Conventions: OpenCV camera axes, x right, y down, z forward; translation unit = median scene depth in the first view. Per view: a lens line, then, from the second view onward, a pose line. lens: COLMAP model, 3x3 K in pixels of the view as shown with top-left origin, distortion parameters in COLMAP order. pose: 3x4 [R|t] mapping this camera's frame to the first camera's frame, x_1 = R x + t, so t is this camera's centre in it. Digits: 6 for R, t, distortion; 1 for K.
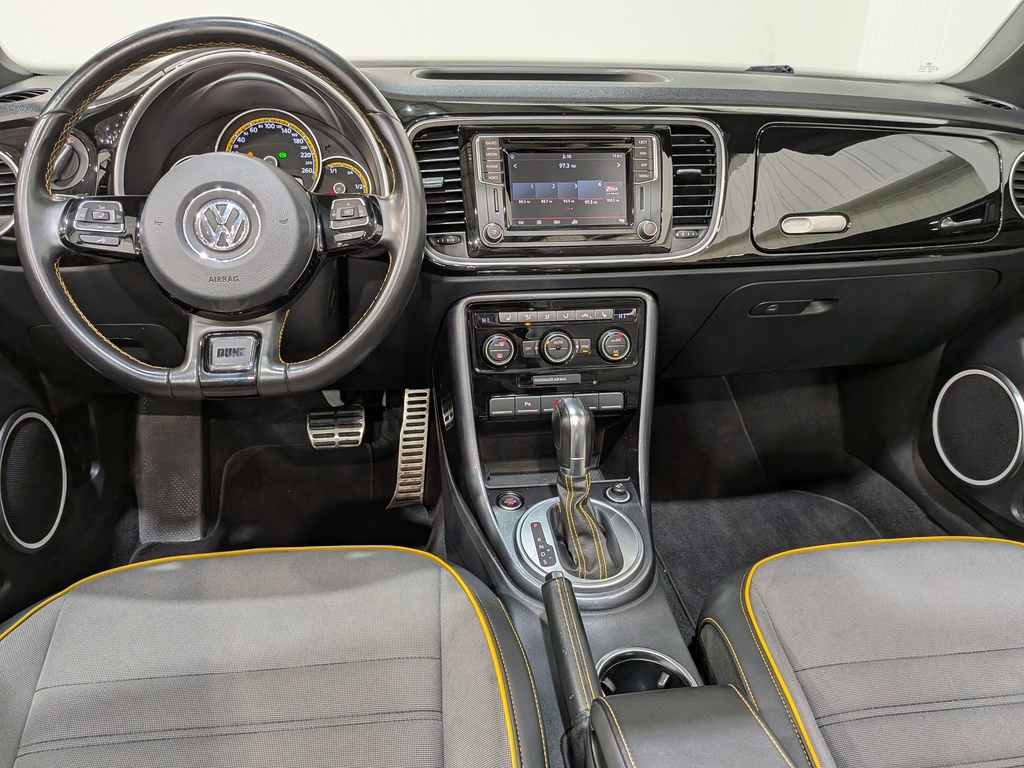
lens RADIAL K [[746.2, 0, 493.5], [0, 746.2, 377.1], [0, 0, 1]] dist [0.062097, -0.109446]
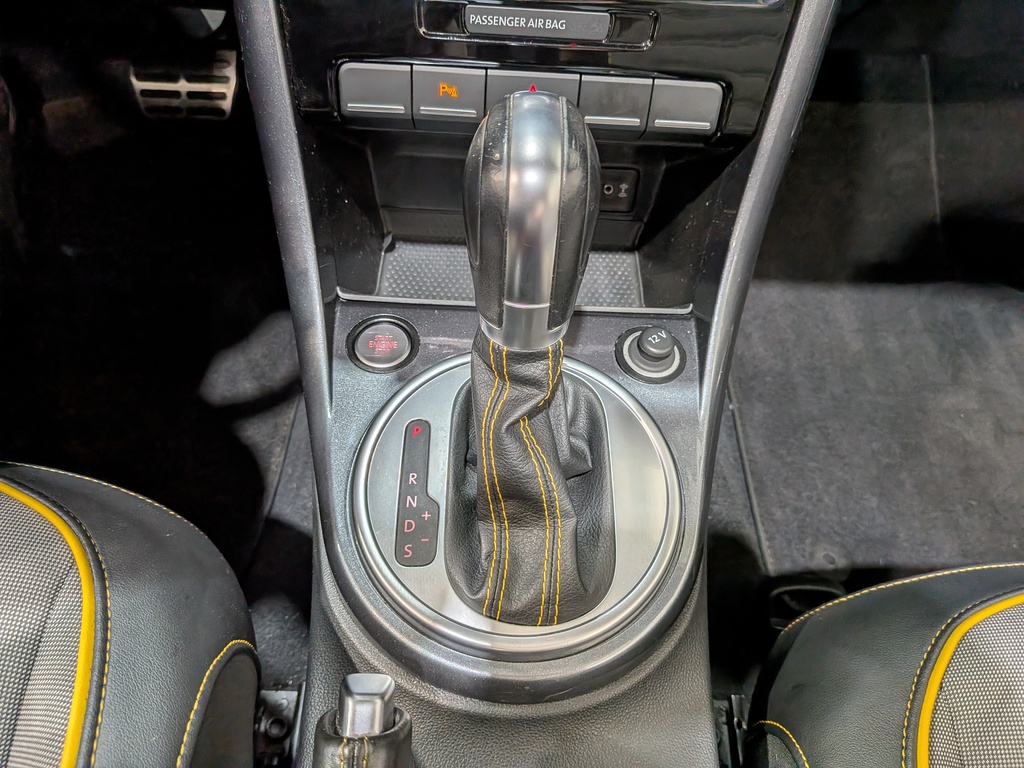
lens RADIAL K [[746.2, 0, 514.4], [0, 746.2, 390.1], [0, 0, 1]] dist [0.062097, -0.109446]
pose [[0.990037, 0.132916, -0.046473, 0.116536], [-0.098068, 0.887738, 0.449782, -0.001775], [0.101039, -0.440743, 0.891929, 0.634530]]
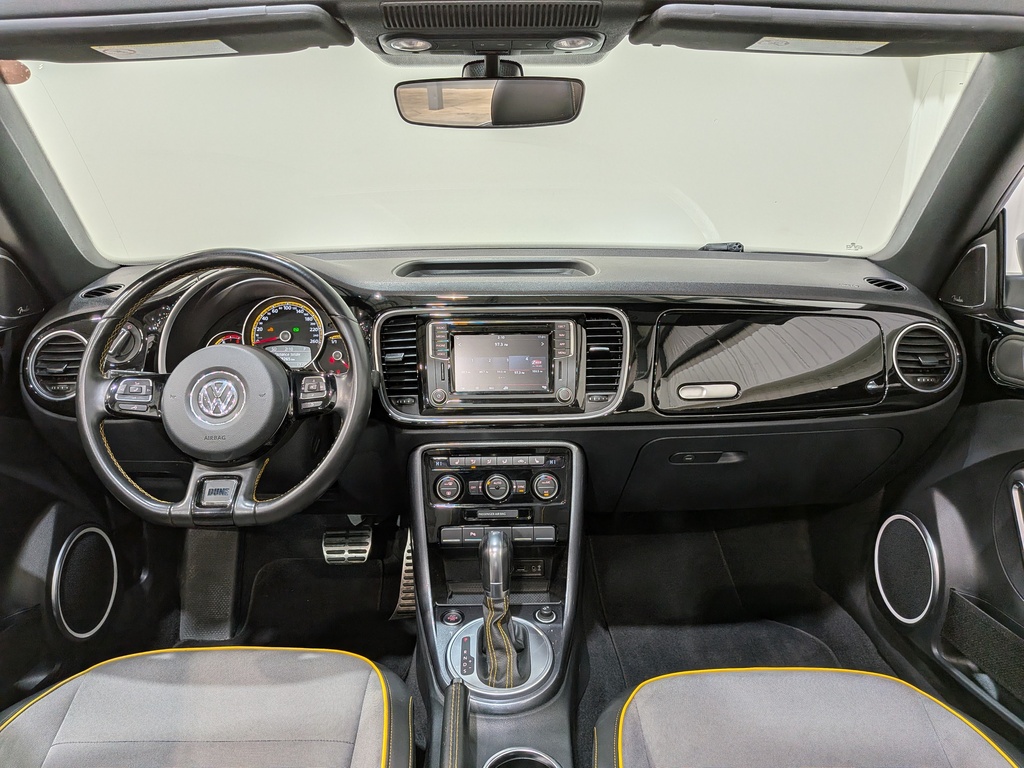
lens RADIAL K [[746.2, 0, 507.7], [0, 746.2, 381.1], [0, 0, 1]] dist [0.062097, -0.109446]
pose [[0.993112, 0.011042, -0.116647, 0.246404], [-0.027297, 0.989960, -0.138690, -0.043766], [0.113944, 0.140919, 0.983442, -0.221241]]
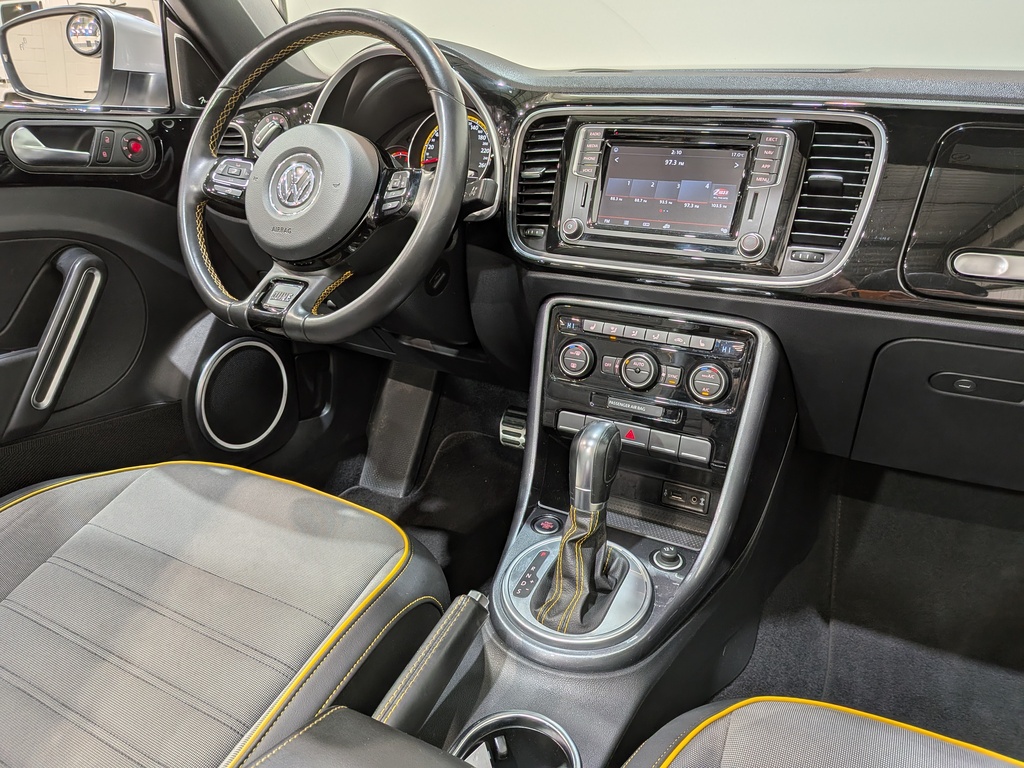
lens RADIAL K [[746.2, 0, 509.7], [0, 746.2, 370.5], [0, 0, 1]] dist [0.062097, -0.109446]
pose [[0.812708, 0.195425, -0.548922, 0.447030], [-0.237094, 0.971473, -0.005171, 0.000714], [0.532252, 0.134349, 0.835858, 0.197740]]
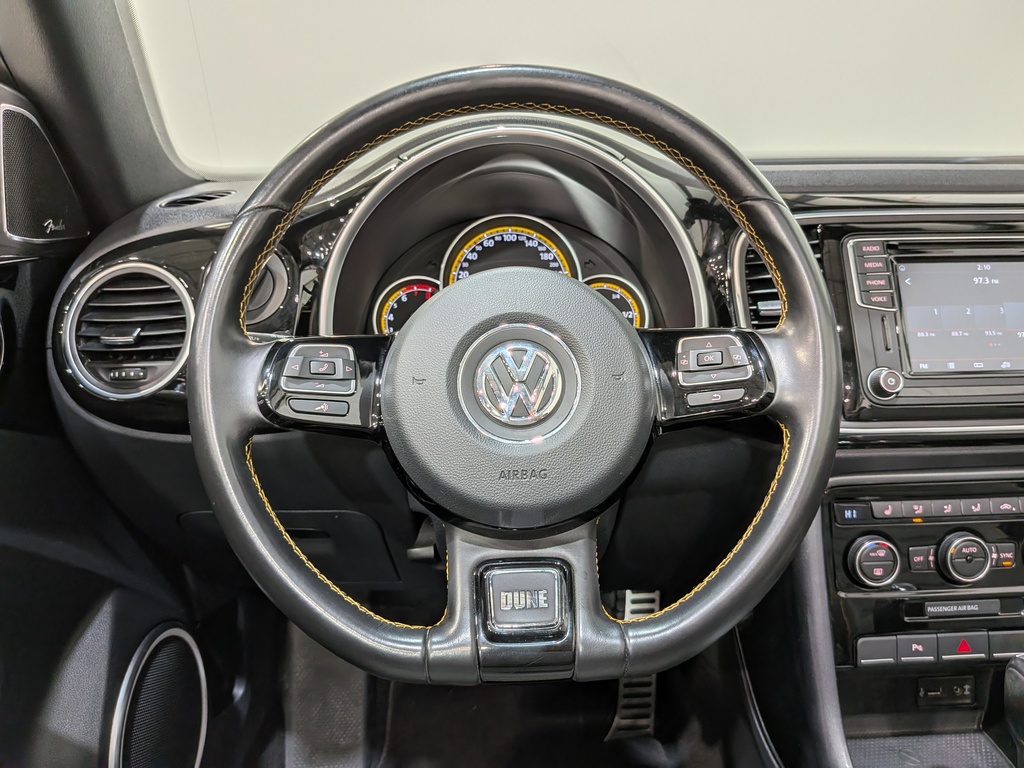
lens RADIAL K [[746.2, 0, 516.4], [0, 746.2, 376.1], [0, 0, 1]] dist [0.062097, -0.109446]
pose [[0.994739, -0.001966, -0.102426, -0.230912], [-0.014622, 0.986854, -0.160950, -0.085158], [0.101396, 0.161601, 0.981633, 0.317132]]
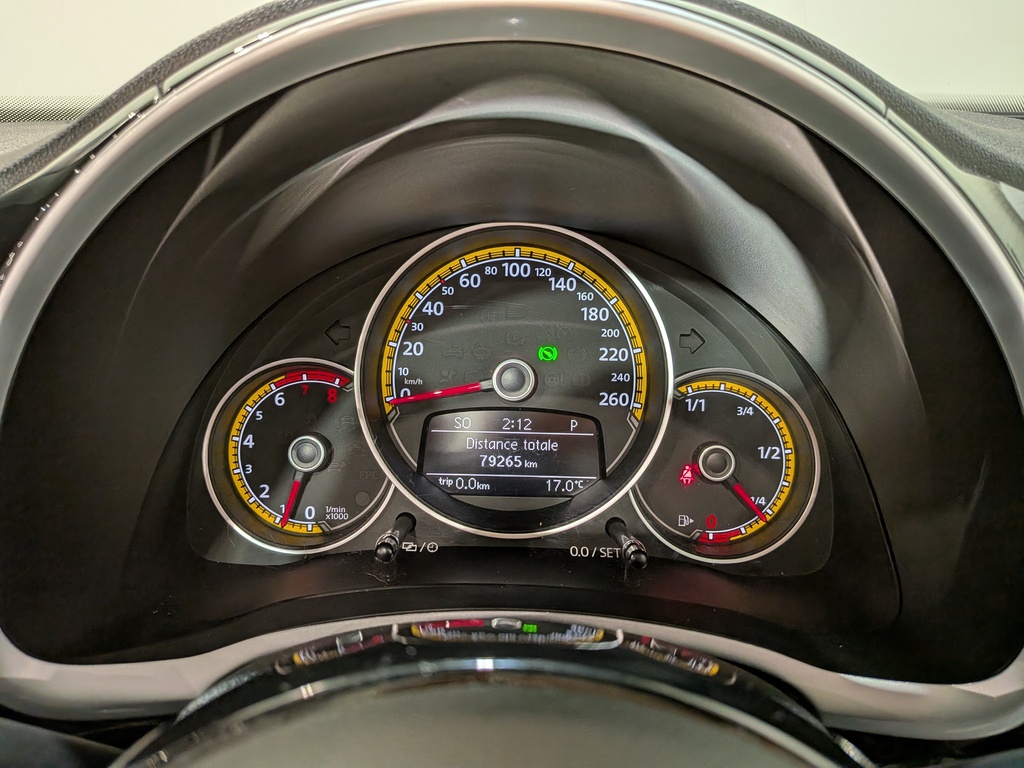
lens RADIAL K [[746.2, 0, 511.9], [0, 746.2, 383.2], [0, 0, 1]] dist [0.062097, -0.109446]
pose [[0.990376, 0.047075, -0.130152, -0.271151], [-0.056809, 0.995778, -0.072110, -0.276345], [0.126208, 0.078810, 0.988868, 0.715852]]
